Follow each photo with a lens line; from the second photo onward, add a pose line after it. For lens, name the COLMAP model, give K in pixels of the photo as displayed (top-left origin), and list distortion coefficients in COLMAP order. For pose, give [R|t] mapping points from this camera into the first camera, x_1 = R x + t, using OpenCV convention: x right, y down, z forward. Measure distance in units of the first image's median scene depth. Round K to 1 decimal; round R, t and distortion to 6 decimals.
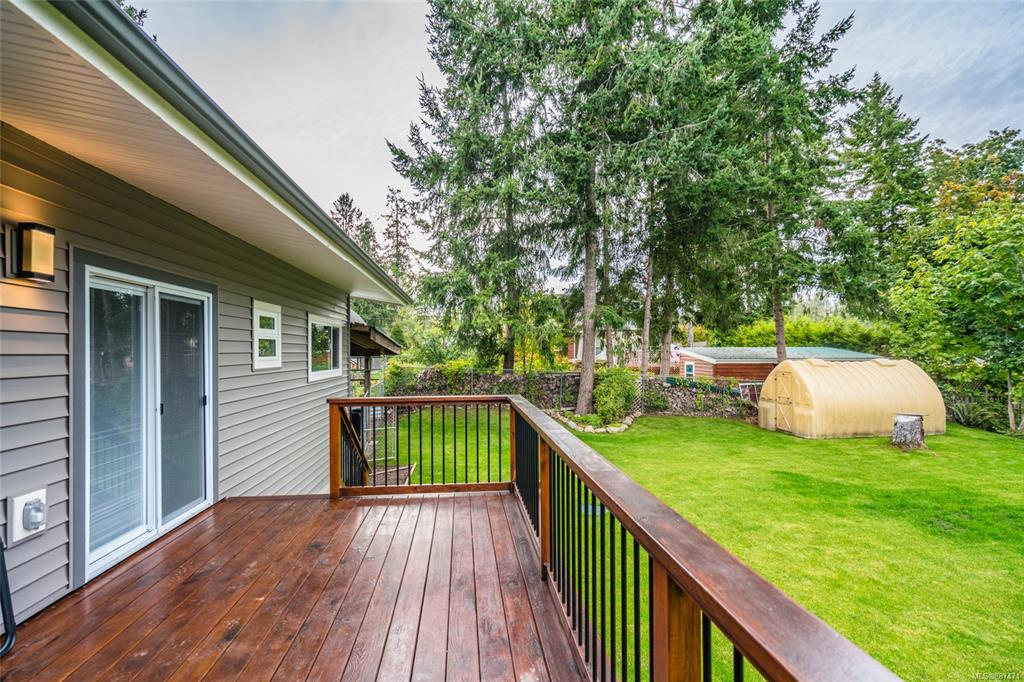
lens RADIAL K [[465.3, 0, 508.8], [0, 465.3, 346.8], [0, 0, 1]] dist [0.000297, 0.001117]
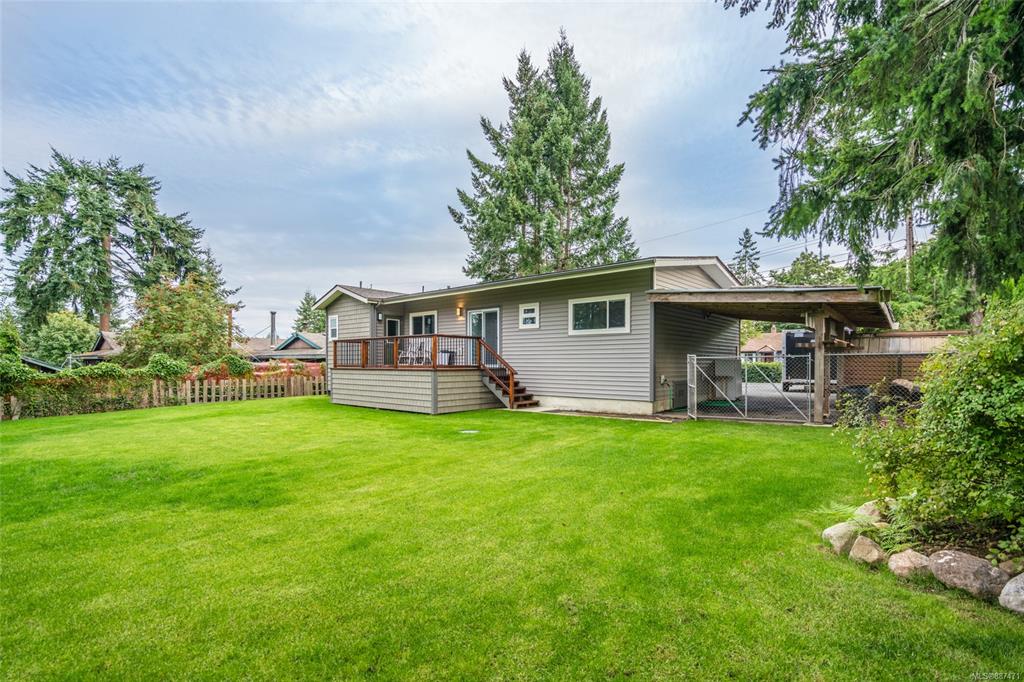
lens RADIAL K [[470.1, 0, 512.7], [0, 470.1, 366.9], [0, 0, 1]] dist [0.000242, 0.000232]
pose [[-0.721157, 0.011575, -0.692675, 0.449168], [0.008609, 0.999933, 0.007747, 0.078290], [0.692718, -0.000376, -0.721209, 0.930189]]
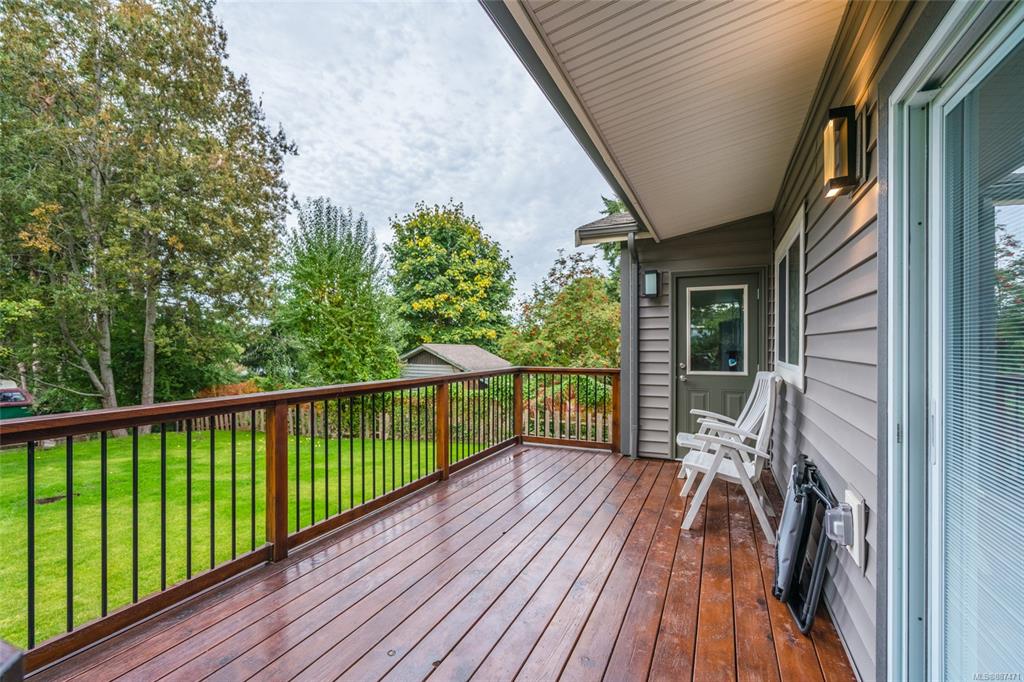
lens RADIAL K [[463.3, 0, 509.0], [0, 463.3, 349.3], [0, 0, 1]] dist [-0.001147, 0.000645]
pose [[-0.860404, 0.005512, 0.509583, -0.138026], [0.005467, 0.999984, -0.001586, 0.013818], [-0.509584, 0.001422, -0.860420, 0.274020]]
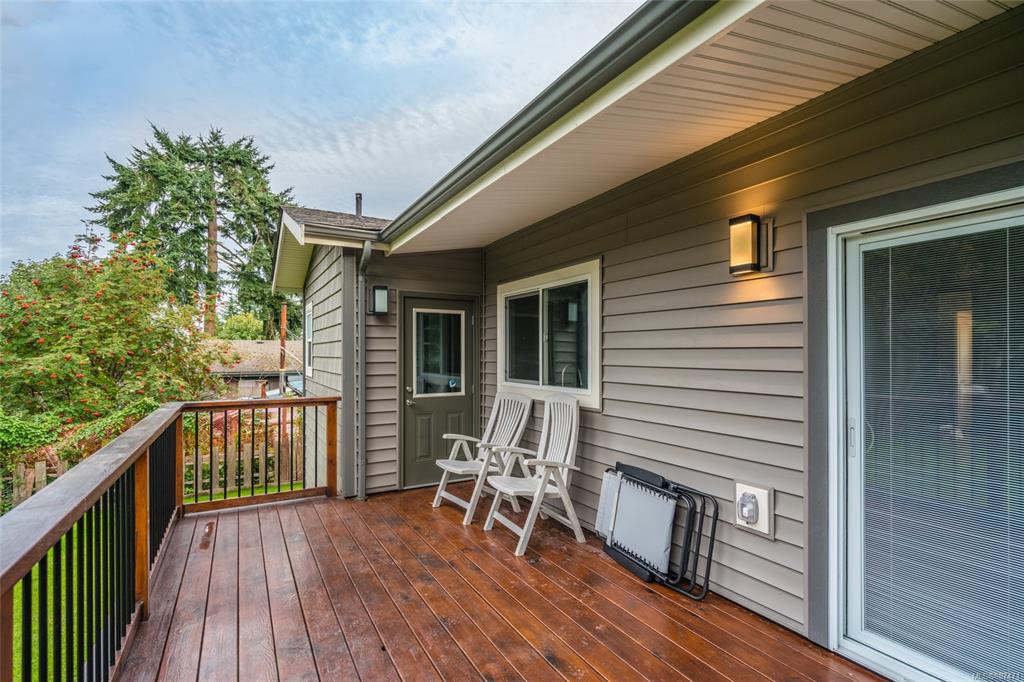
lens RADIAL K [[474.3, 0, 508.2], [0, 474.3, 350.6], [0, 0, 1]] dist [-0.000032, 0.000577]
pose [[-0.915649, 0.005836, -0.401937, -0.021296], [0.010381, 0.999904, -0.009129, 0.004079], [0.401845, -0.012532, -0.915622, 0.253425]]
